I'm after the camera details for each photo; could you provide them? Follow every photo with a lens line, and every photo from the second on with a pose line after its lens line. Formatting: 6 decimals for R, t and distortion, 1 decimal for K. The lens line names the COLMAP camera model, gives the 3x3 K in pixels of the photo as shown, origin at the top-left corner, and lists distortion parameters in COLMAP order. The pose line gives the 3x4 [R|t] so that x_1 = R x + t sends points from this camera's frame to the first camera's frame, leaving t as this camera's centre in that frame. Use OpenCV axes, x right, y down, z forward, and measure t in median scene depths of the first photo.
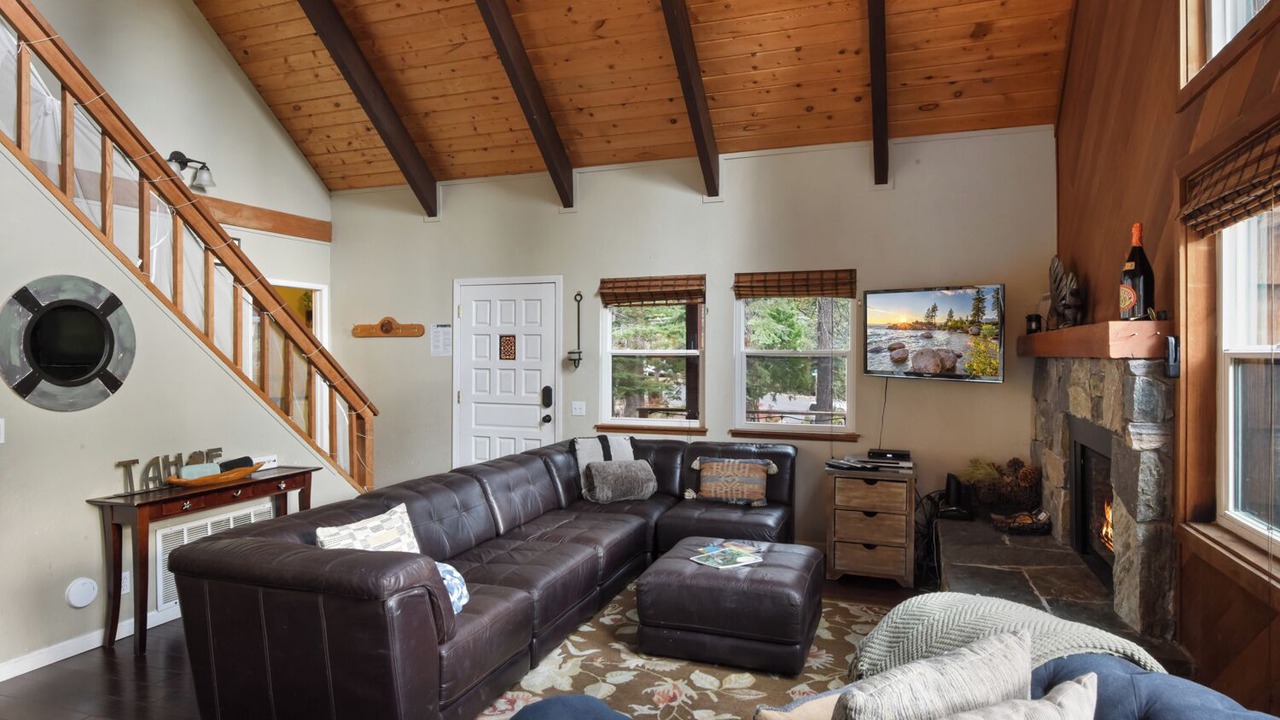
lens RADIAL K [[747.0, 0, 635.0], [0, 747.0, 360.1], [0, 0, 1]] dist [0.007921, -0.022549]
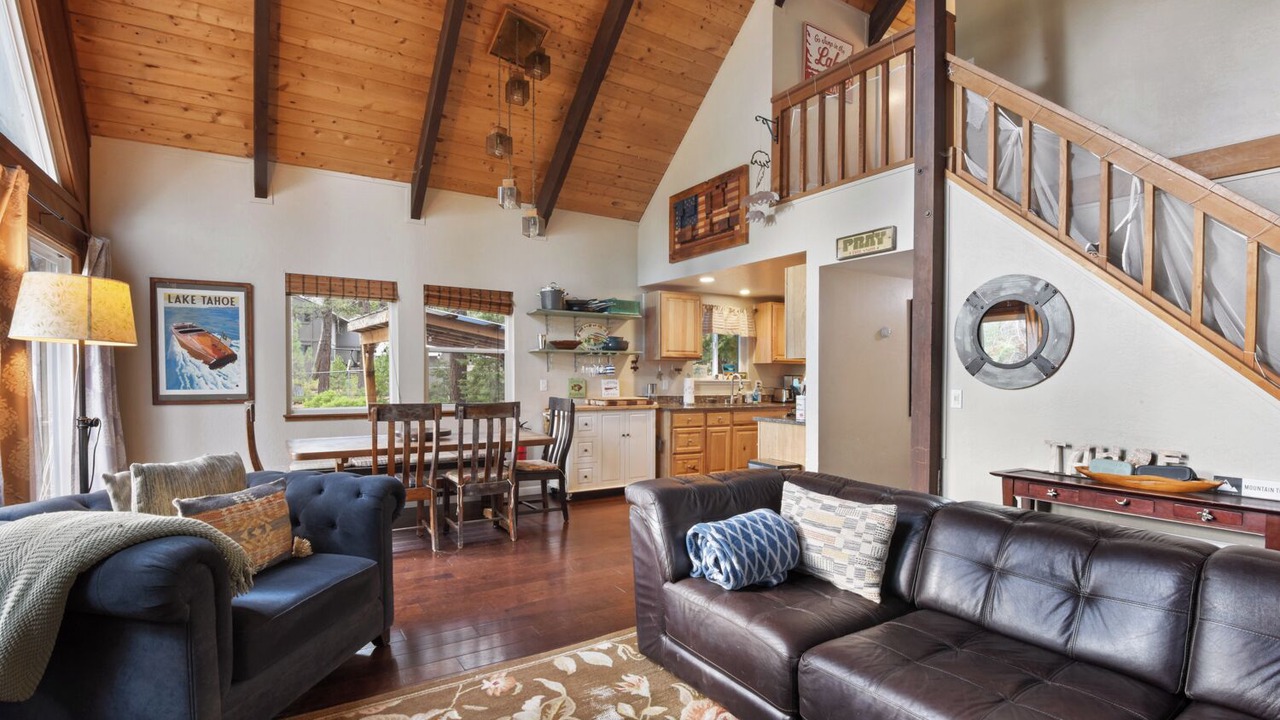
lens RADIAL K [[608.0, 0, 645.0], [0, 608.0, 387.3], [0, 0, 1]] dist [-0.011934, -0.007384]
pose [[-0.601017, 0.017748, -0.799039, 0.242636], [-0.012867, 0.999409, 0.031877, 0.028221], [0.799133, 0.029440, -0.600433, 0.745296]]
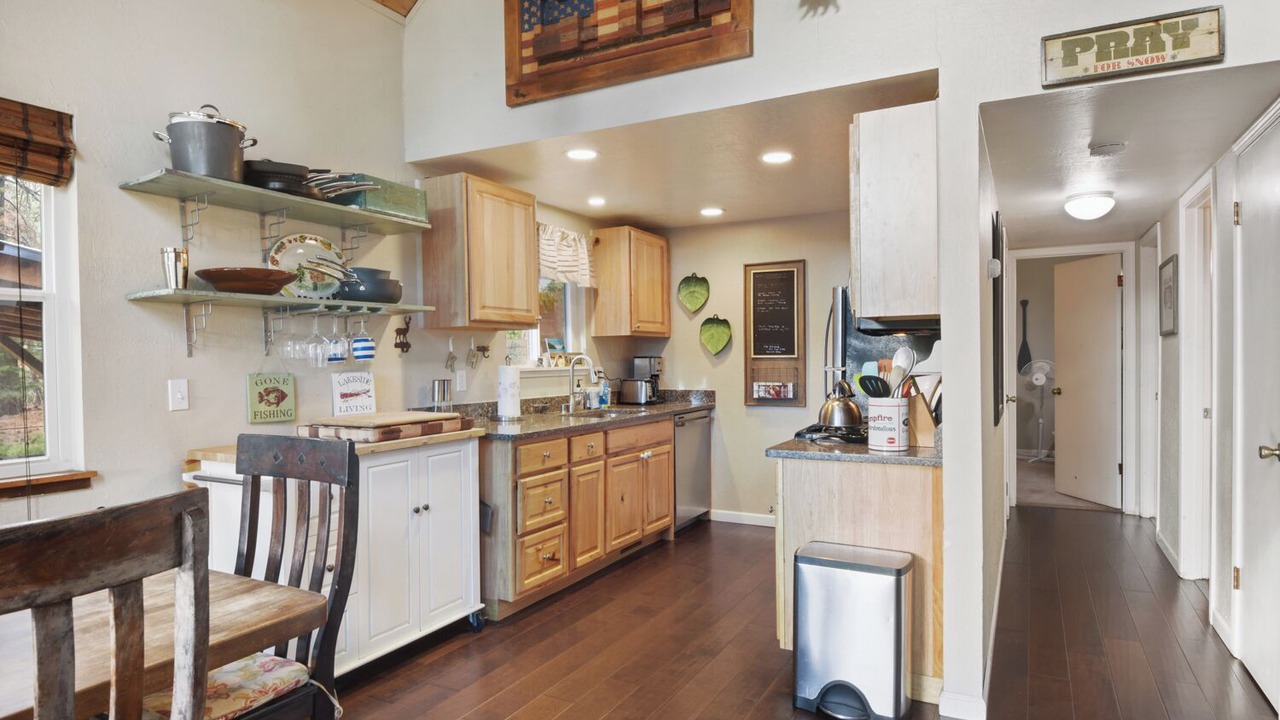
lens RADIAL K [[747.0, 0, 647.1], [0, 747.0, 362.9], [0, 0, 1]] dist [0.007921, -0.022549]
pose [[-0.122368, 0.012691, -0.992404, -0.106599], [0.002305, 0.999919, 0.012503, 0.037080], [0.992482, -0.000757, -0.122388, 0.269355]]
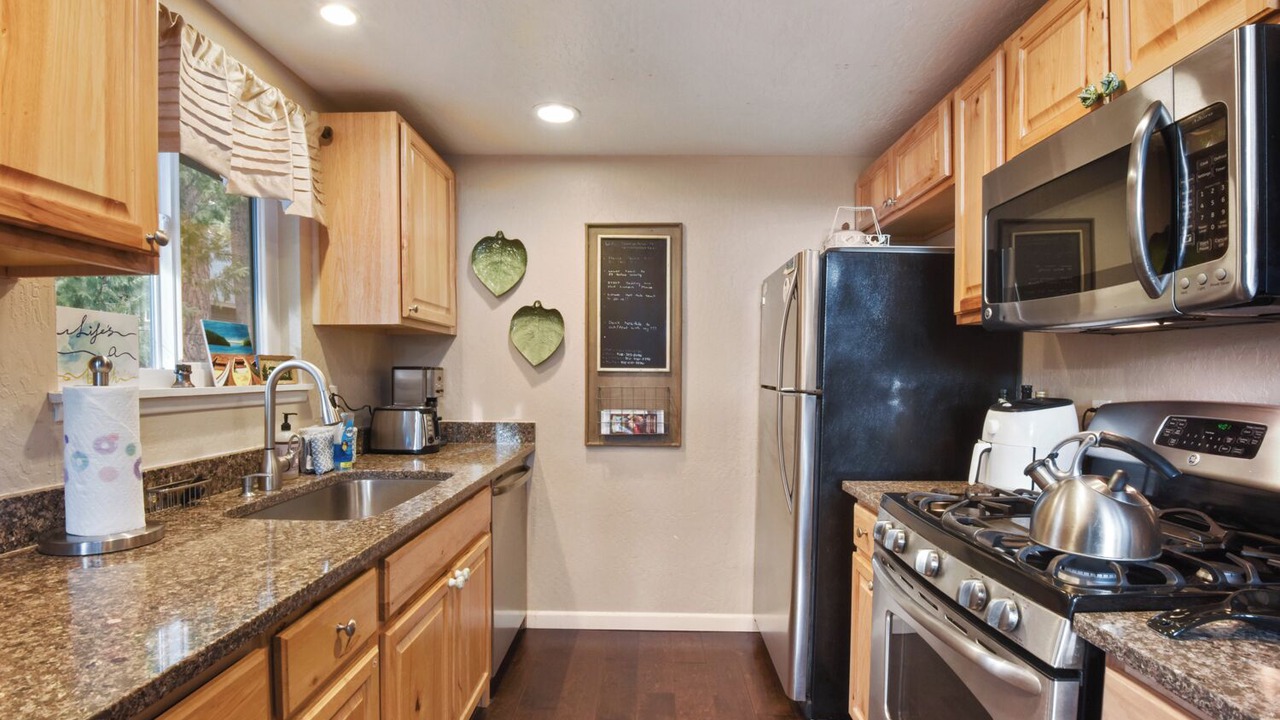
lens RADIAL K [[608.0, 0, 651.2], [0, 608.0, 389.0], [0, 0, 1]] dist [-0.011934, -0.007384]
pose [[0.348788, 0.031927, -0.936658, -0.620407], [-0.013133, 0.999488, 0.029178, 0.042326], [0.937110, 0.002125, 0.349029, 0.145956]]
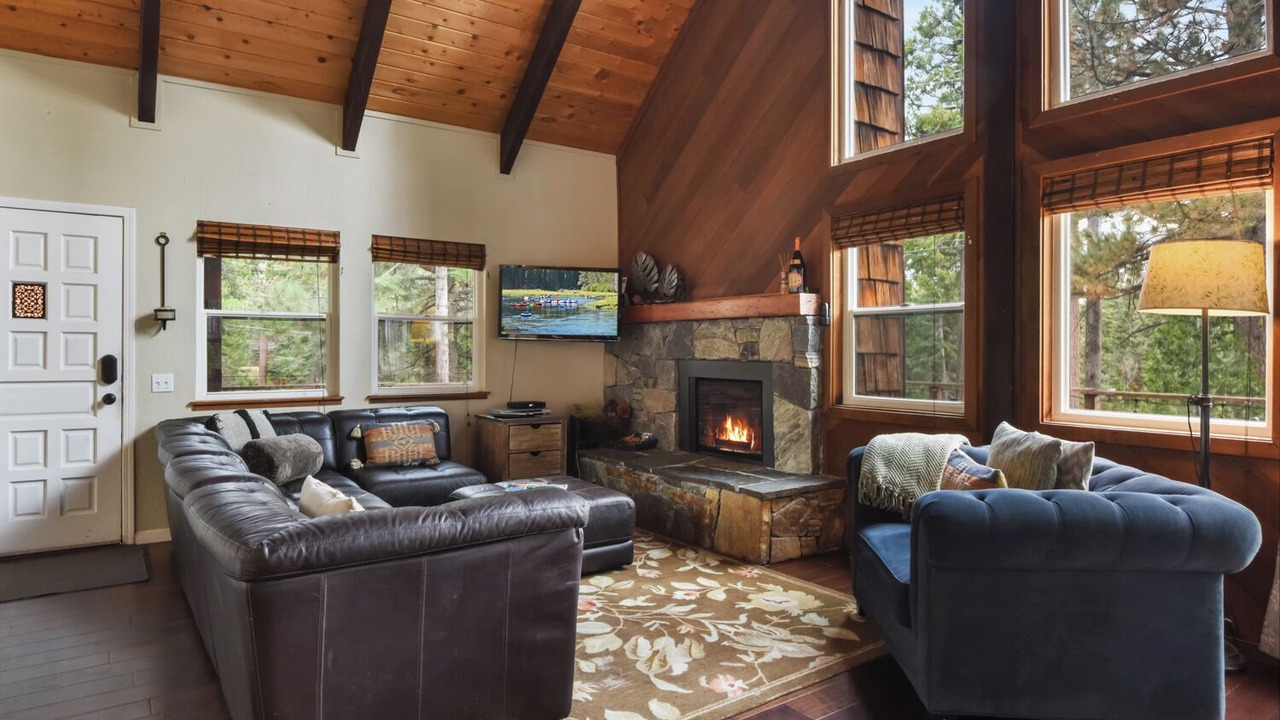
lens RADIAL K [[747.0, 0, 642.8], [0, 747.0, 349.1], [0, 0, 1]] dist [0.007921, -0.022549]
pose [[0.566000, -0.000962, 0.824405, -0.483145], [0.006414, 0.999974, -0.003237, 0.039520], [-0.824380, 0.007120, 0.565991, 0.164695]]
